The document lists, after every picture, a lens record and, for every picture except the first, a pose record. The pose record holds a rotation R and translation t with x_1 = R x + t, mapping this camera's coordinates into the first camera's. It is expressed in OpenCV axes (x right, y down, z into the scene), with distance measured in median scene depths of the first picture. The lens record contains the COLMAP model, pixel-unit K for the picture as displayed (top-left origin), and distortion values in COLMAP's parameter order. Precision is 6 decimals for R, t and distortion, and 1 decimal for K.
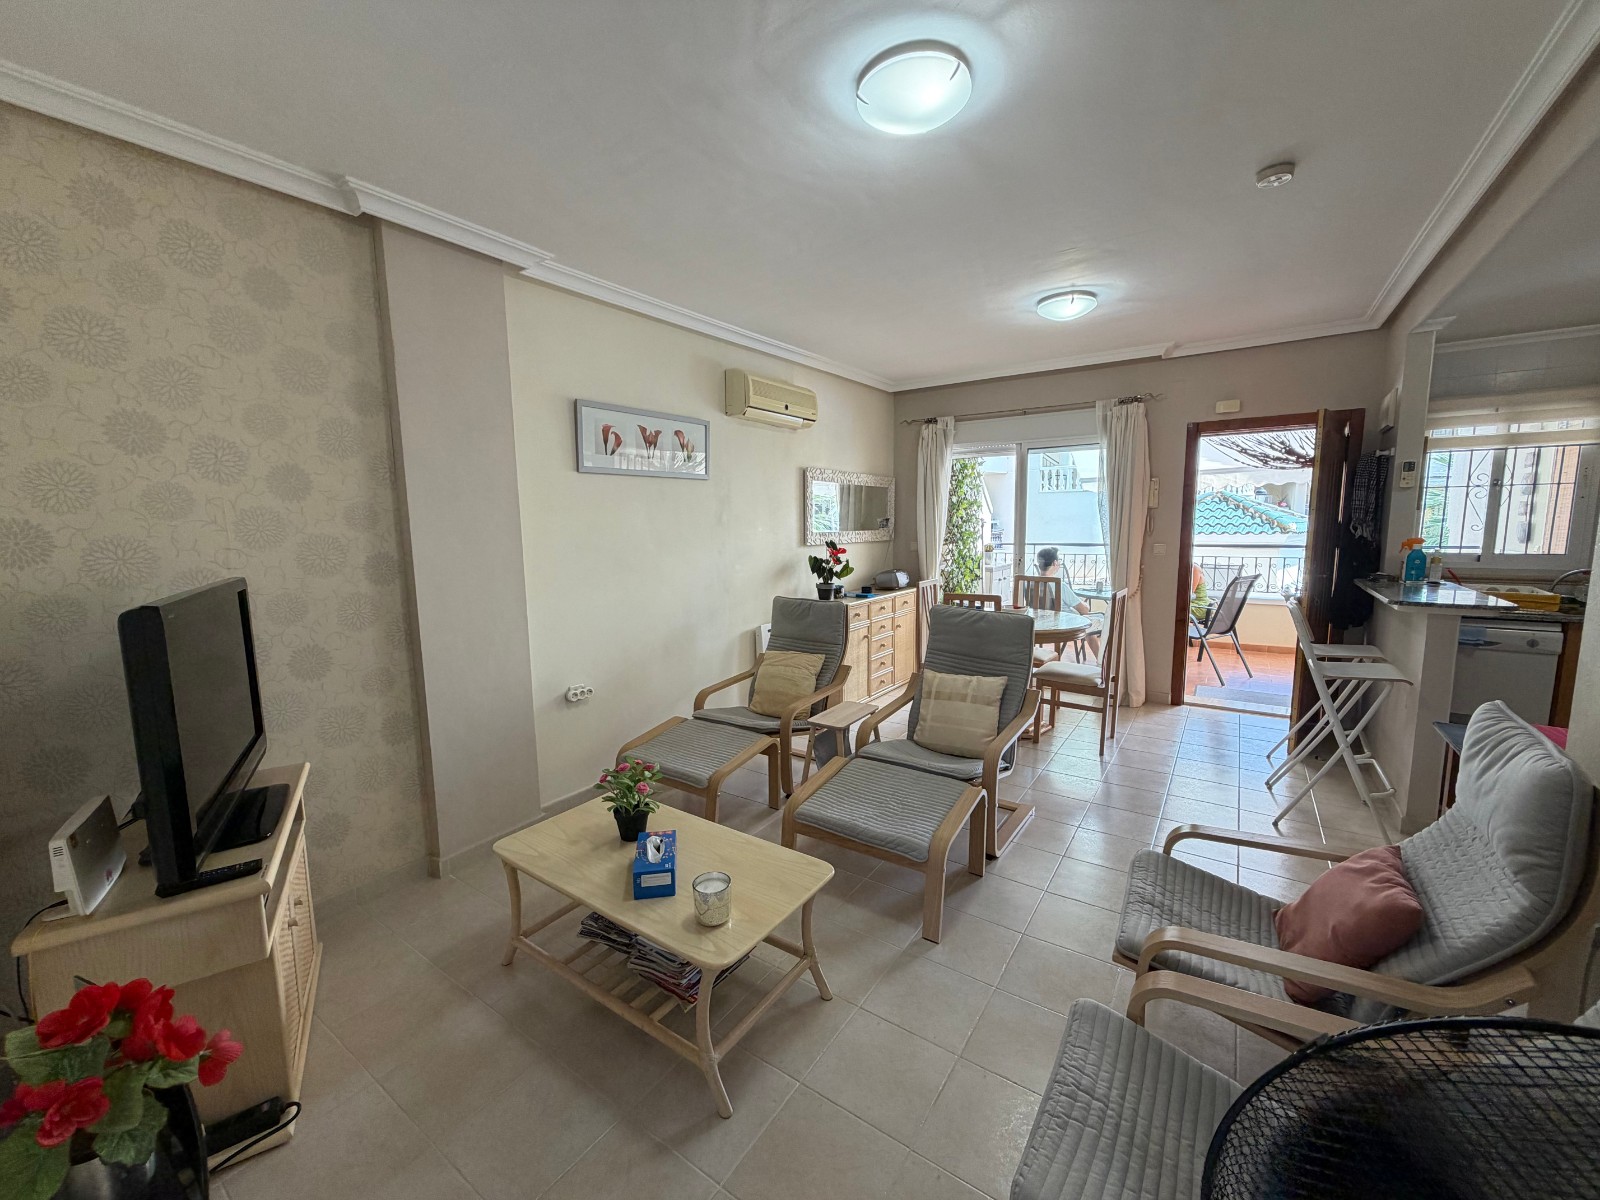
lens RADIAL K [[635.8, 0, 799.2], [0, 635.8, 603.9], [0, 0, 1]] dist [-0.001018, 0.000258]
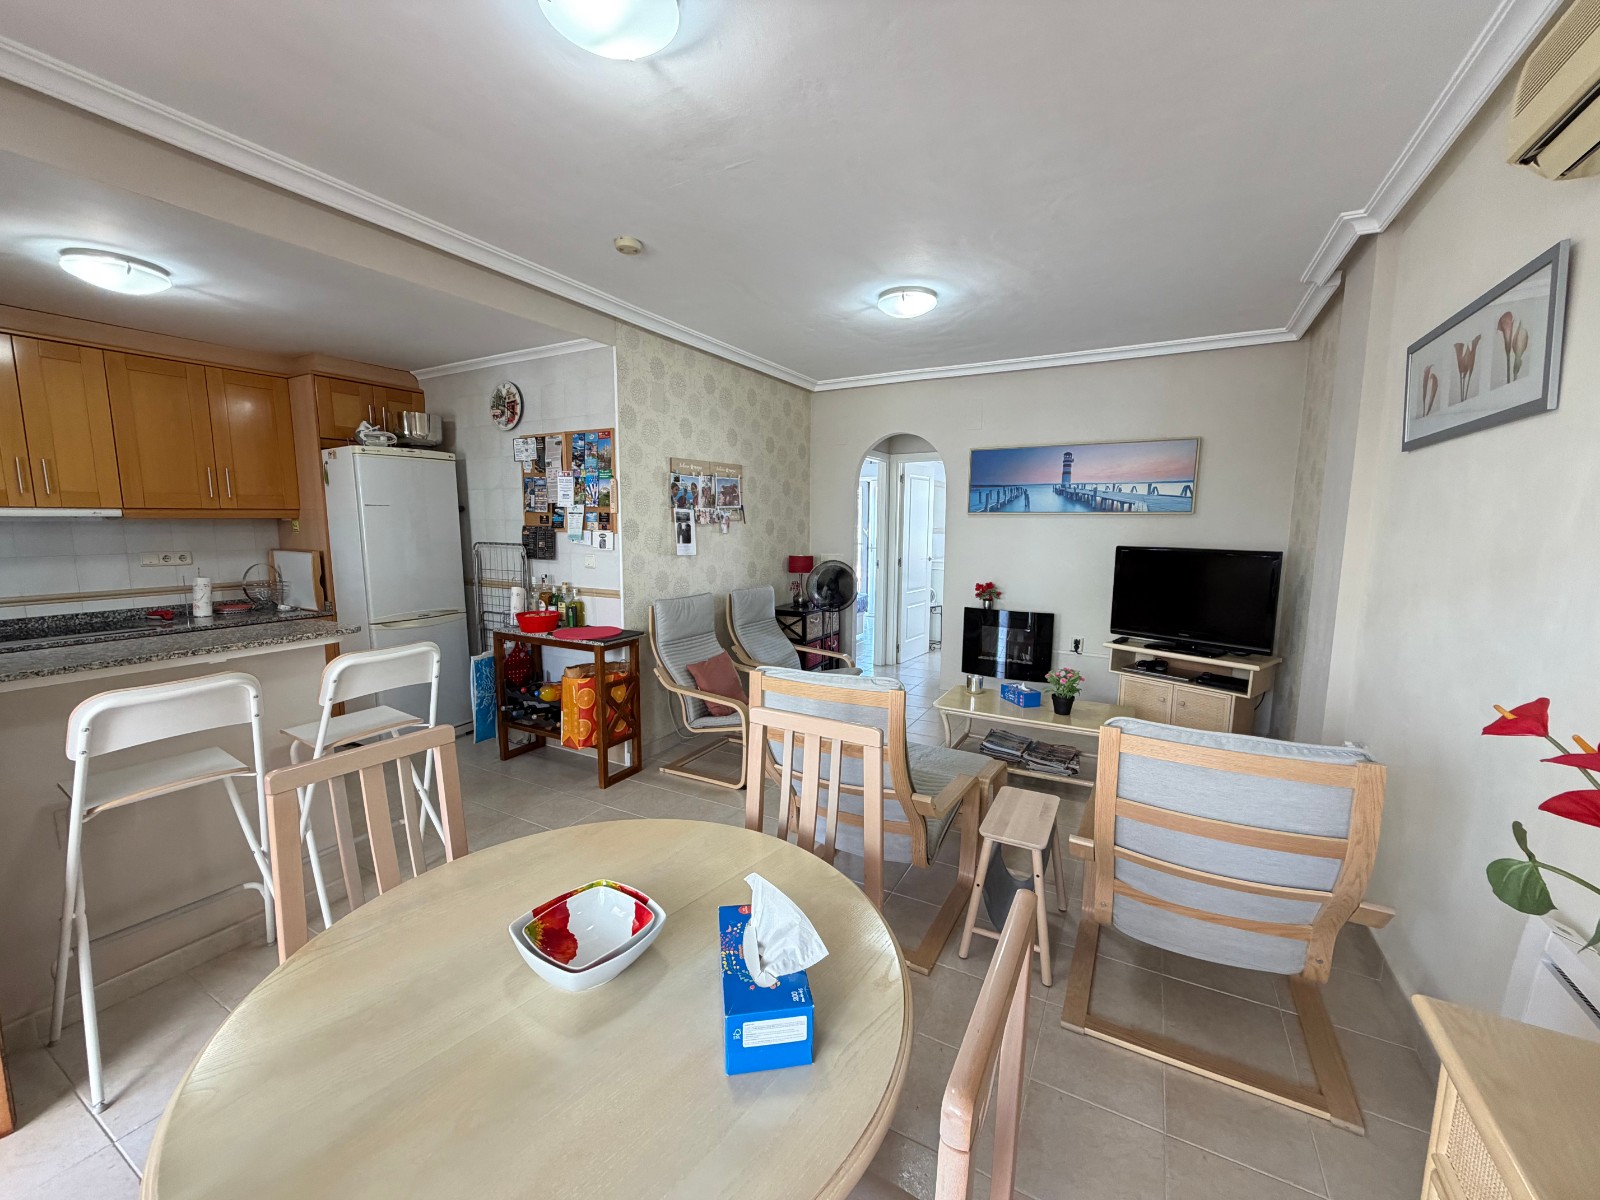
lens RADIAL K [[635.8, 0, 794.3], [0, 635.8, 601.9], [0, 0, 1]] dist [-0.001018, 0.000258]
pose [[-0.995426, 0.023310, -0.092654, 0.321187], [-0.001186, 0.966690, 0.255946, -0.188014], [0.095533, 0.254886, -0.962240, 1.371501]]
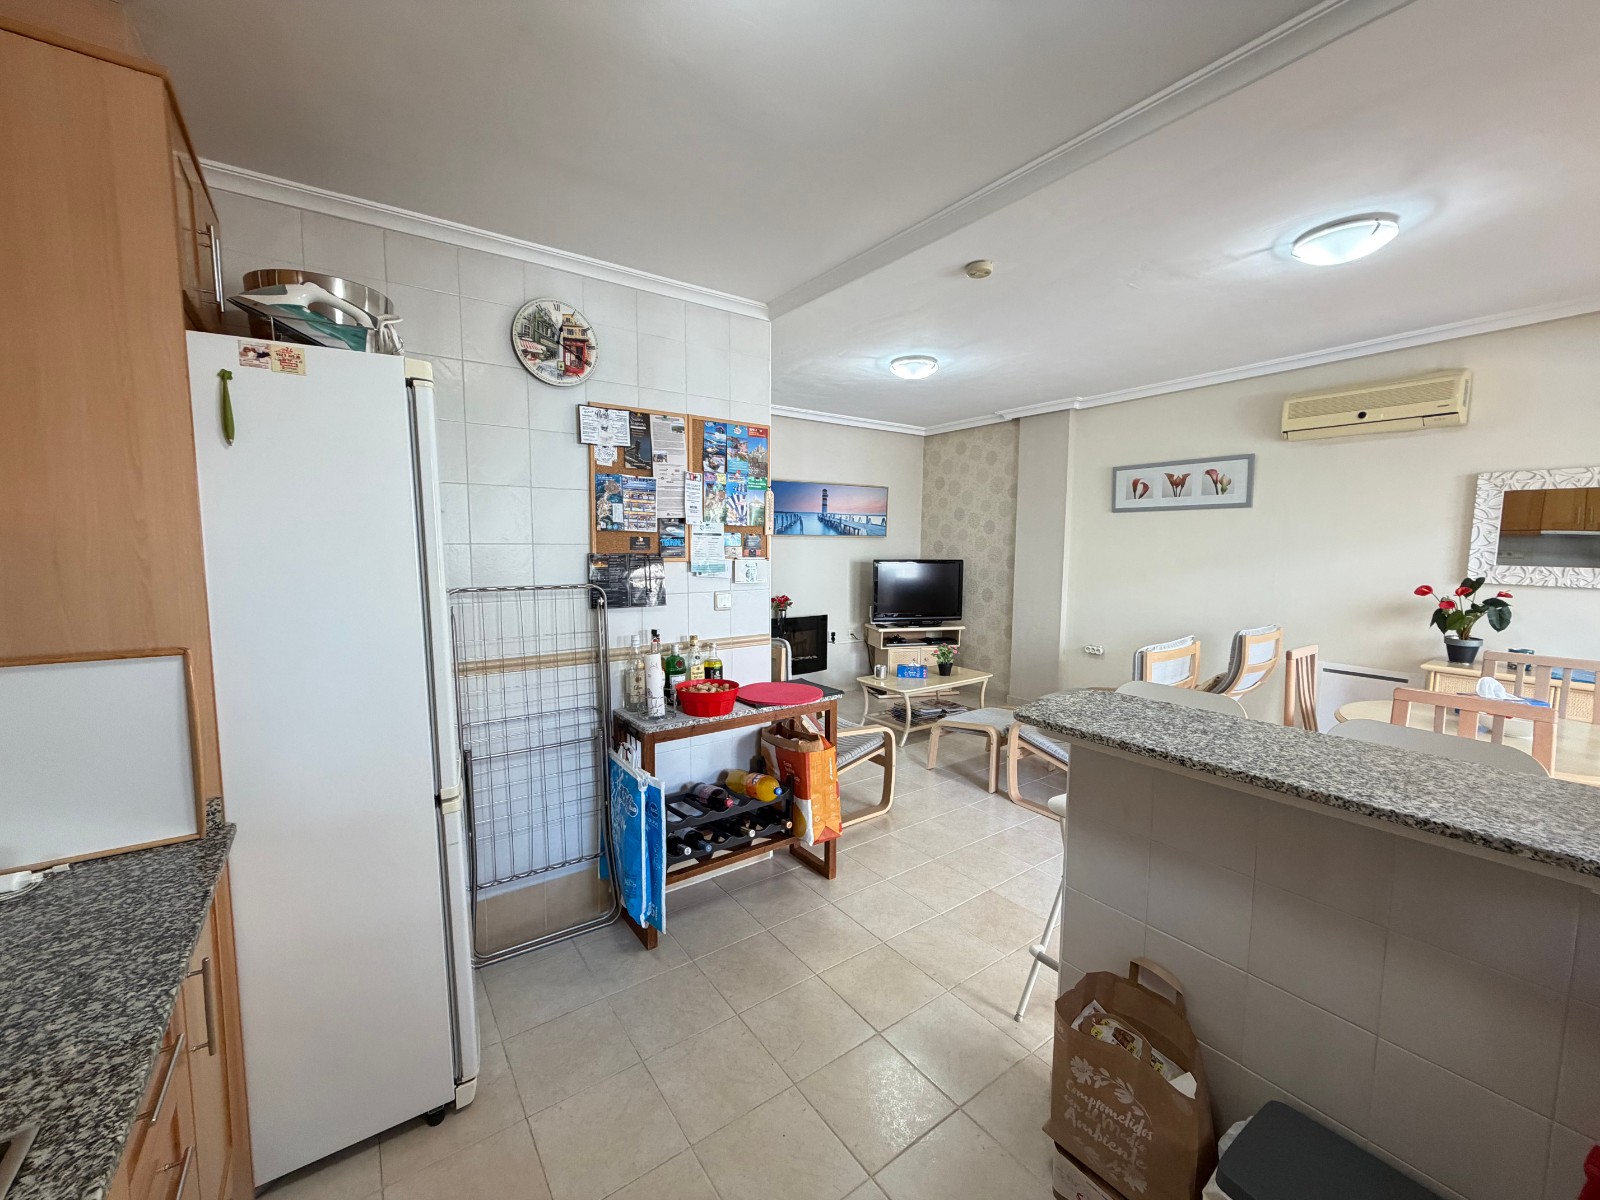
lens RADIAL K [[635.8, 0, 796.7], [0, 635.8, 600.0], [0, 0, 1]] dist [-0.001018, 0.000258]
pose [[-0.338848, 0.100561, -0.935451, 1.186764], [-0.120545, 0.981436, 0.149170, -0.112107], [0.933087, 0.163310, -0.320436, 0.672496]]
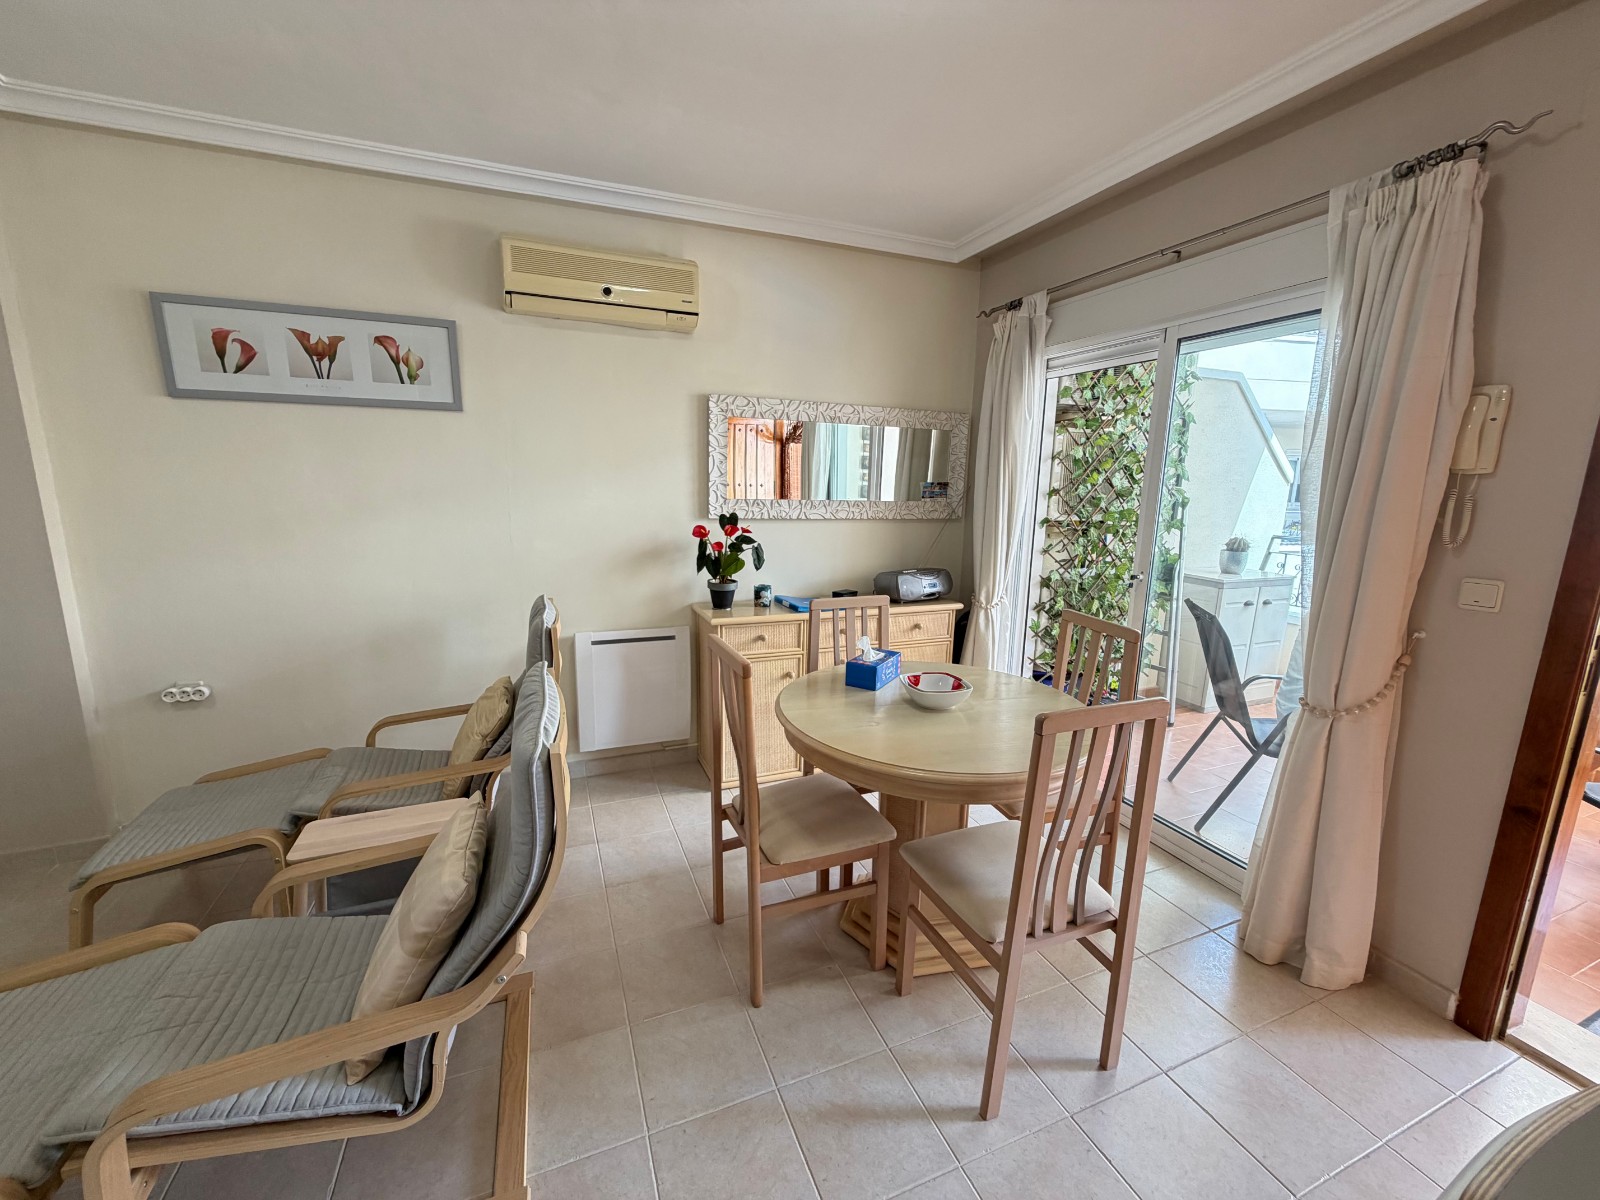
lens RADIAL K [[635.8, 0, 796.6], [0, 635.8, 601.4], [0, 0, 1]] dist [-0.001018, 0.000258]
pose [[0.835740, 0.133532, -0.532642, 0.558405], [-0.102752, 0.990878, 0.087188, -0.093916], [0.539426, -0.018137, 0.841838, 0.640994]]
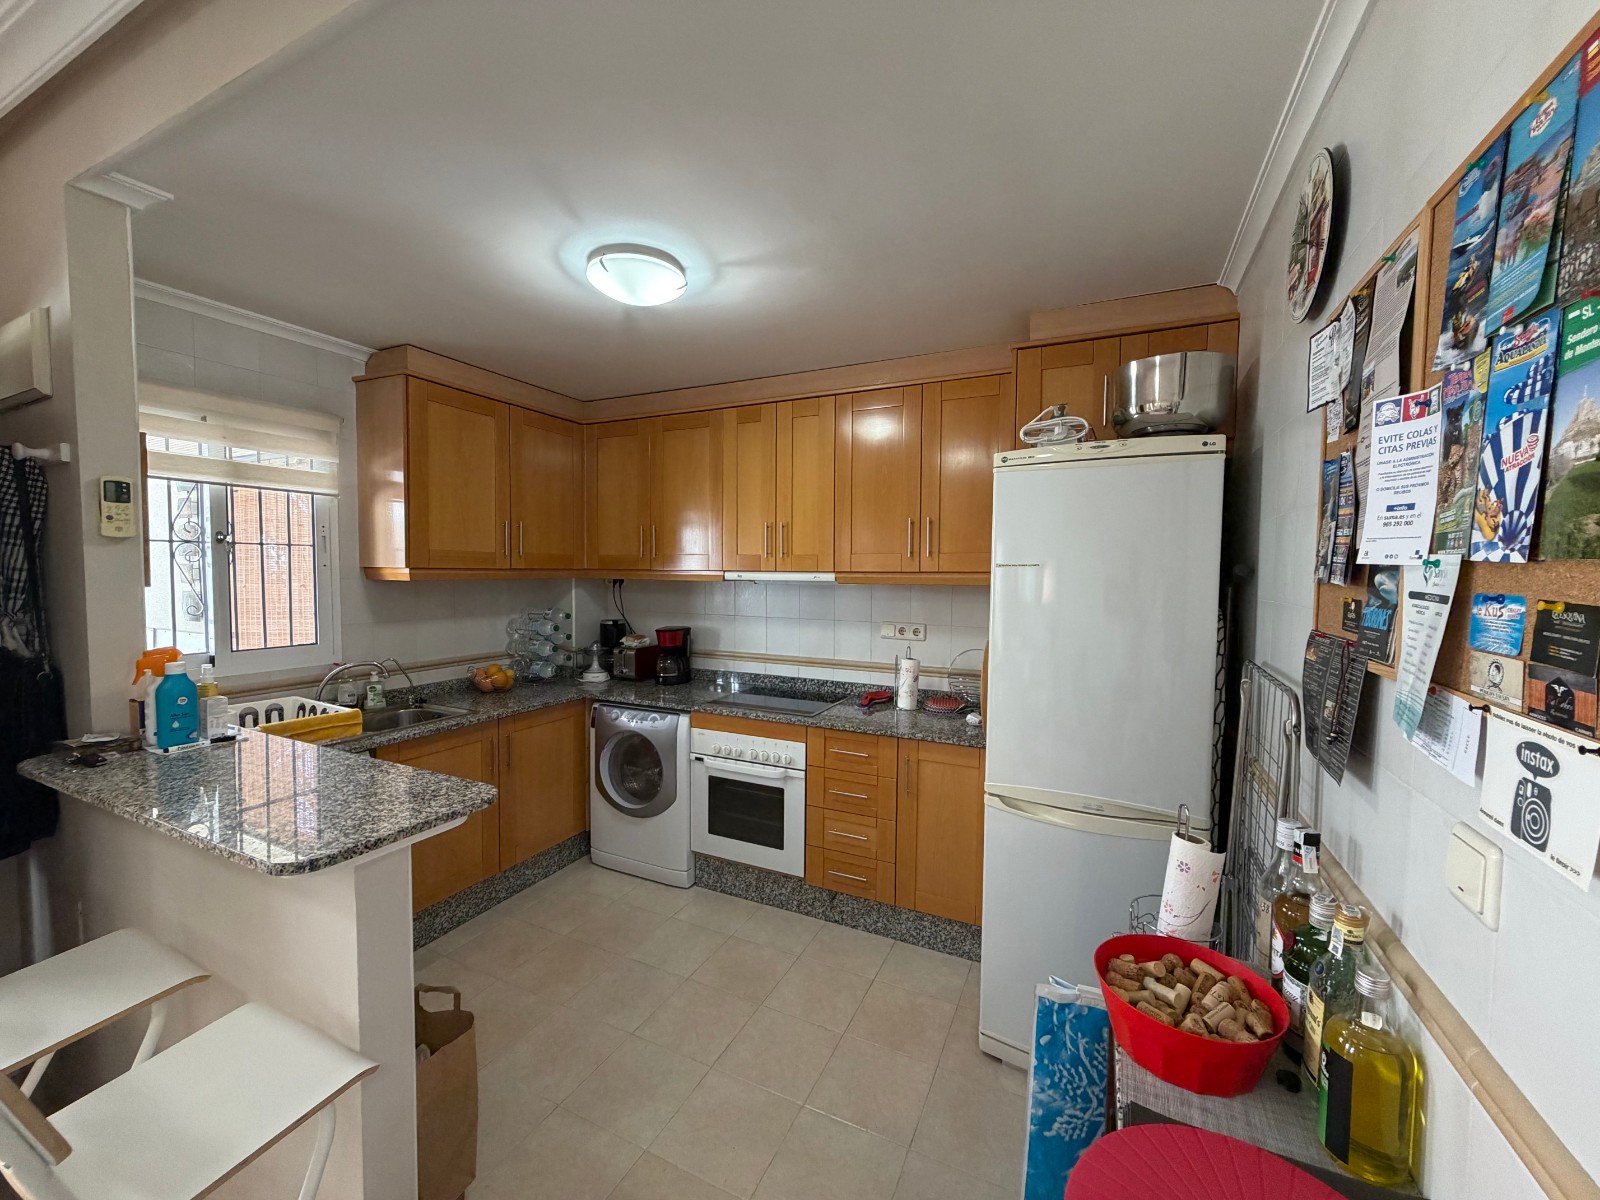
lens RADIAL K [[635.8, 0, 795.2], [0, 635.8, 602.8], [0, 0, 1]] dist [-0.001018, 0.000258]
pose [[-0.158863, -0.038473, 0.986551, 0.407329], [0.119343, 0.991165, 0.057871, -0.099636], [-0.980061, 0.126931, -0.152868, 0.565351]]
